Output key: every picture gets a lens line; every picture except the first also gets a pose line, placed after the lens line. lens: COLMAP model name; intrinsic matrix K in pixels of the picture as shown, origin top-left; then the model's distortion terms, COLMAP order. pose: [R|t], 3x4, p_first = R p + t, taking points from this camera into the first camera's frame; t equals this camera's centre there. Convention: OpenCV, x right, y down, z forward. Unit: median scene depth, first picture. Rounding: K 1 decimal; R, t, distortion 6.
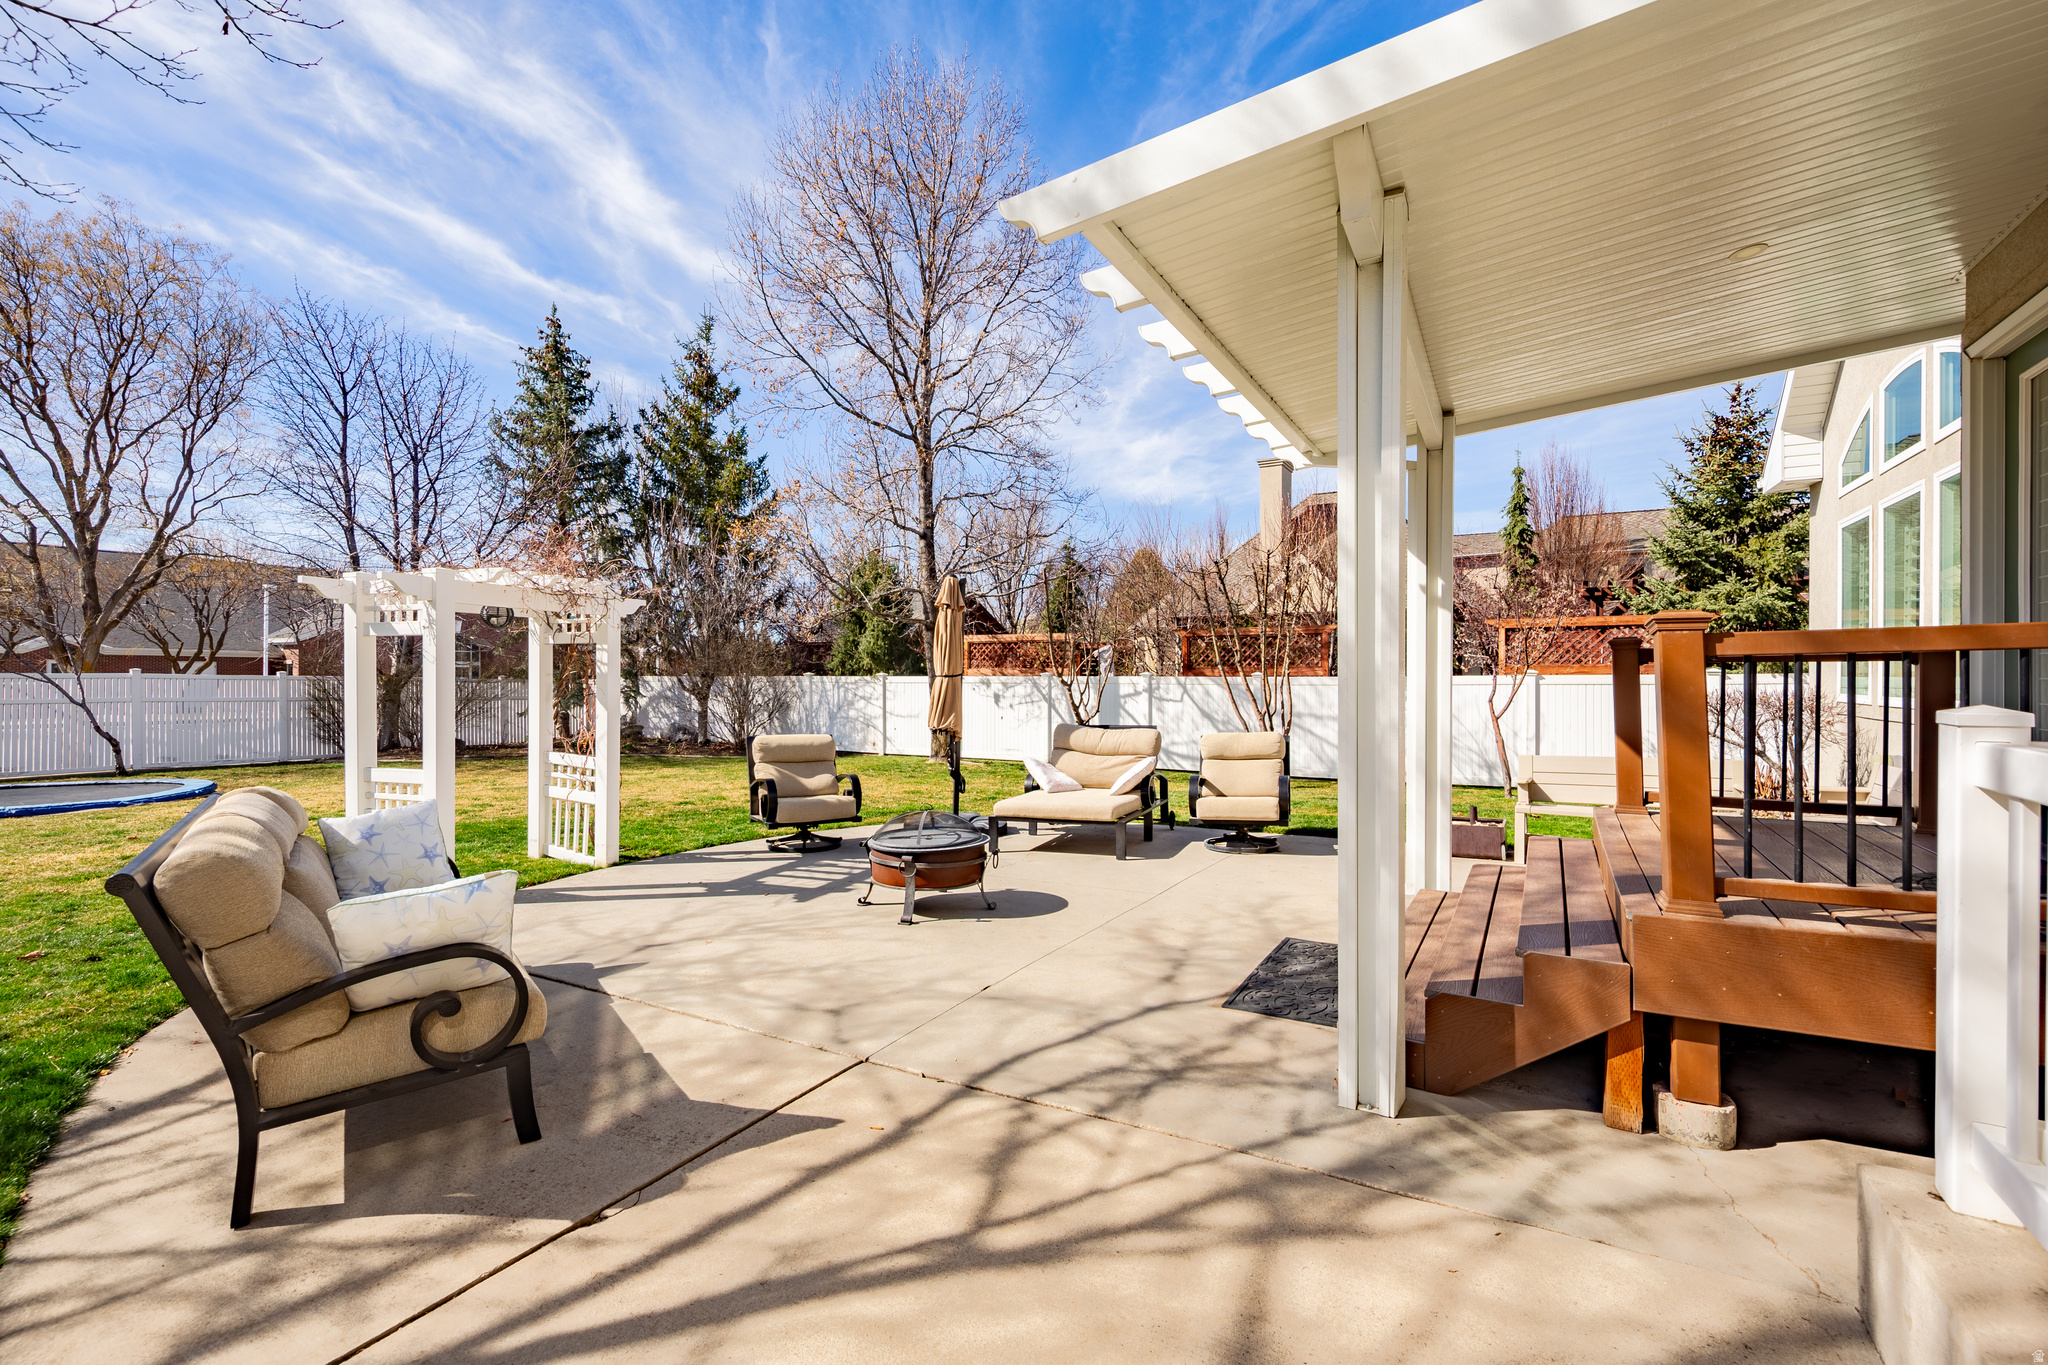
lens RADIAL K [[885.8, 0, 1020.2], [0, 885.8, 657.9], [0, 0, 1]] dist [-0.000609, -0.000064]
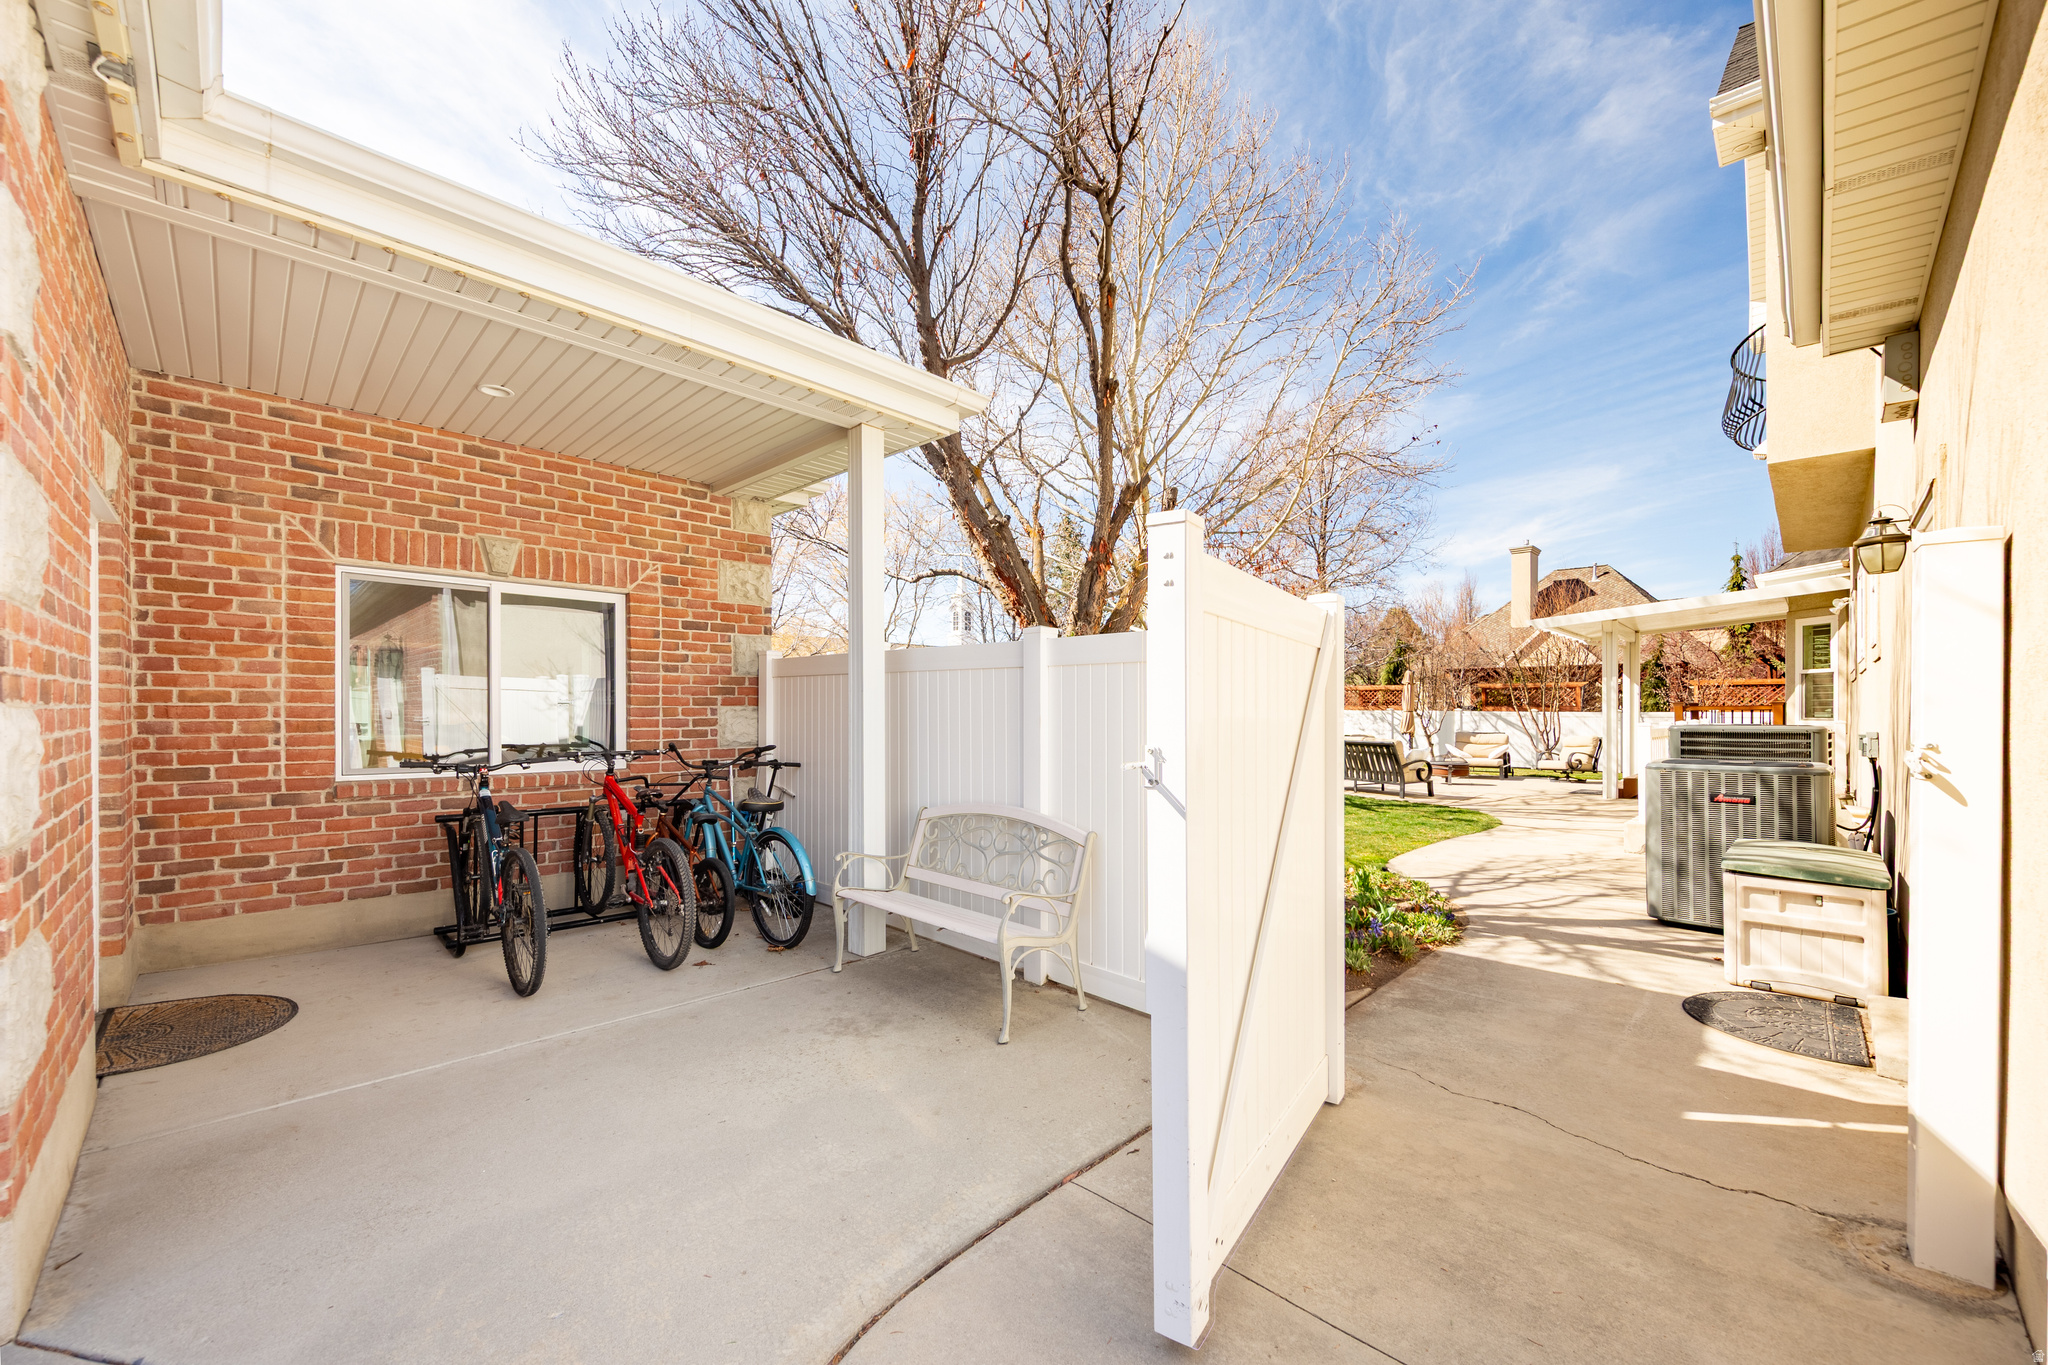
lens RADIAL K [[794.1, 0, 1008.8], [0, 794.1, 688.6], [0, 0, 1]] dist [0.001934, -0.000030]
pose [[0.964238, -0.000855, -0.265038, -0.296403], [0.000402, 0.999998, -0.001761, -0.020667], [0.265039, 0.001591, 0.964236, -0.742180]]
